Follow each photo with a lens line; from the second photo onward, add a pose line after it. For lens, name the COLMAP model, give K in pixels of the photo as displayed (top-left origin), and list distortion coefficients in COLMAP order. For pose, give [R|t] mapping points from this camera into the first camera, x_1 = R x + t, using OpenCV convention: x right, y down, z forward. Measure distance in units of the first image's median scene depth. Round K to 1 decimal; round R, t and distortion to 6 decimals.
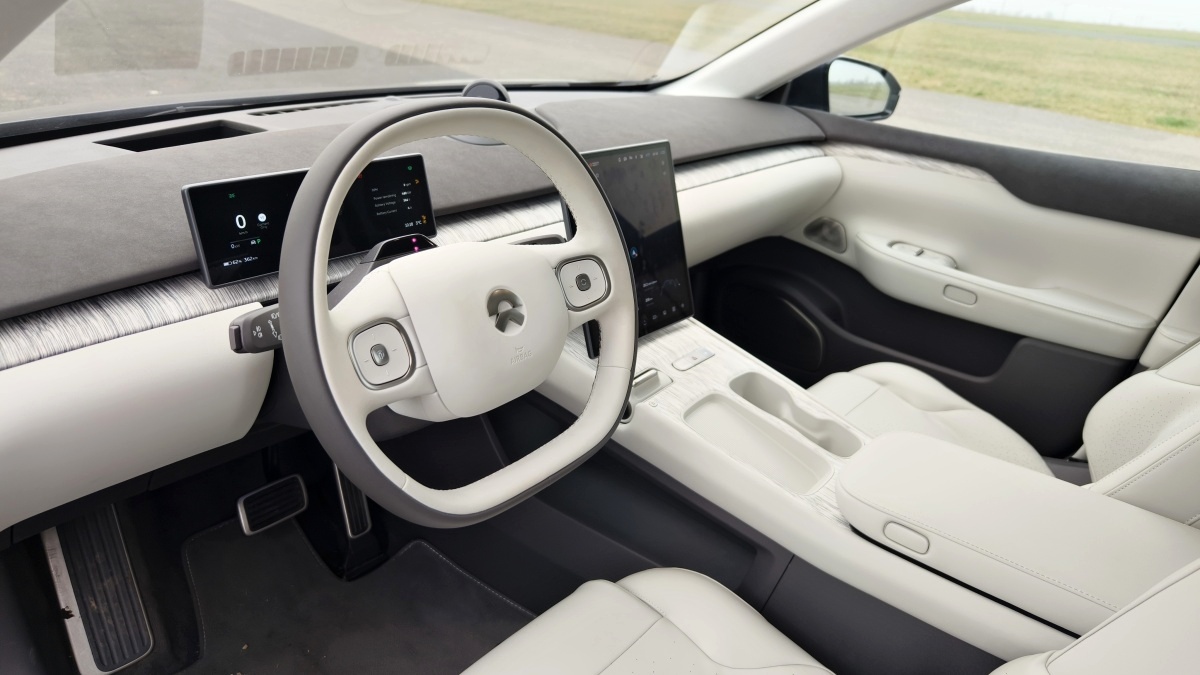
lens RADIAL K [[819.2, 0, 599.8], [0, 819.2, 316.7], [0, 0, 1]] dist [-0.007596, -0.002621]
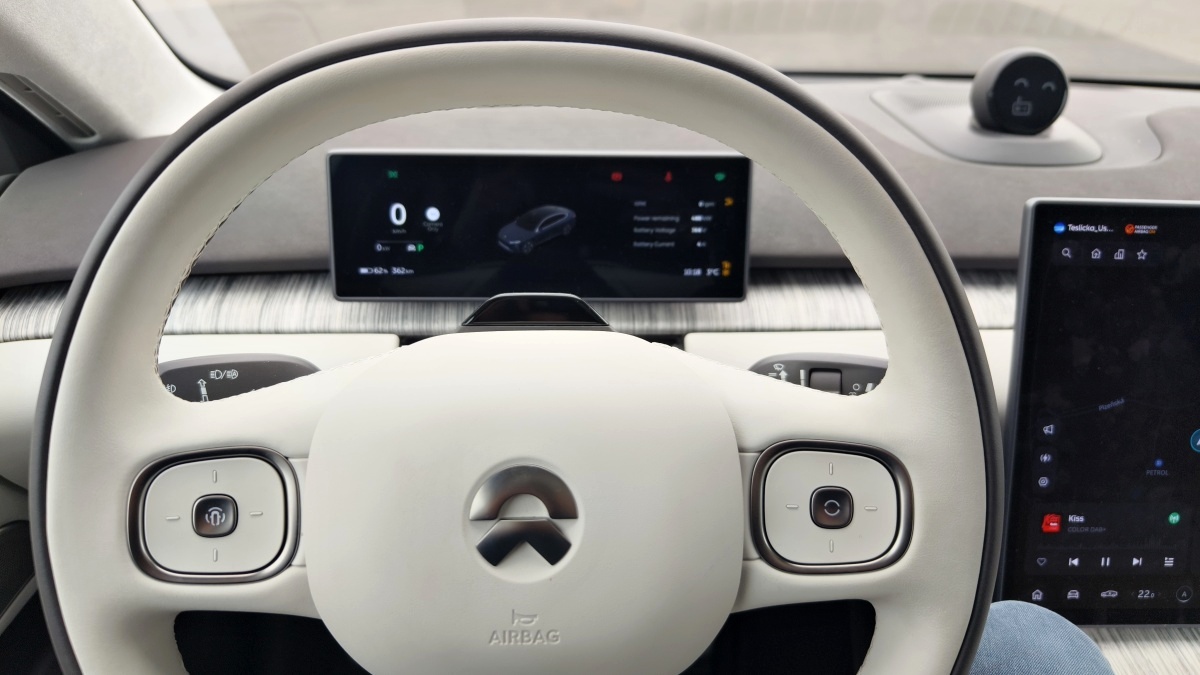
lens RADIAL K [[839.6, 0, 599.0], [0, 839.6, 285.1], [0, 0, 1]] dist [0.002785, -0.001491]
pose [[0.659708, 0.225679, -0.716836, 0.153473], [-0.260961, 0.963285, 0.063104, -0.126465], [0.704759, 0.145436, 0.694380, 0.555495]]
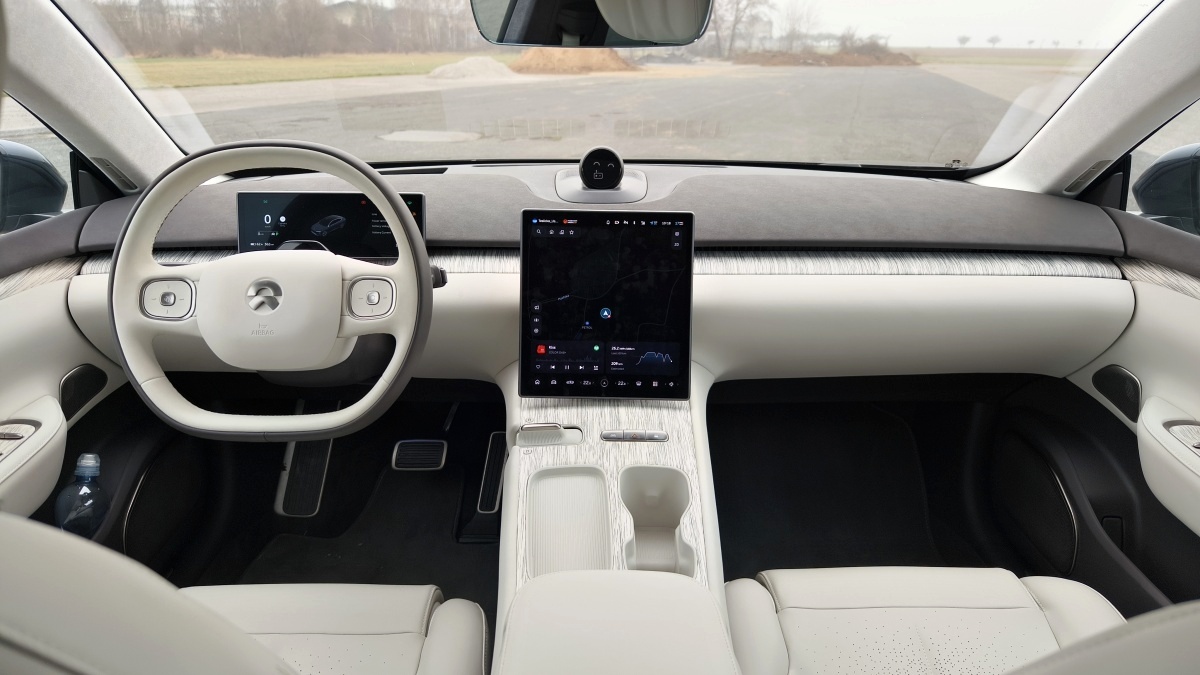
lens RADIAL K [[805.9, 0, 605.6], [0, 805.9, 308.7], [0, 0, 1]] dist [0.021895, 0.000668]
pose [[0.646528, 0.177071, -0.742056, 0.962584], [-0.261489, 0.965203, 0.002492, -0.106258], [0.716676, 0.192429, 0.670333, 0.406681]]
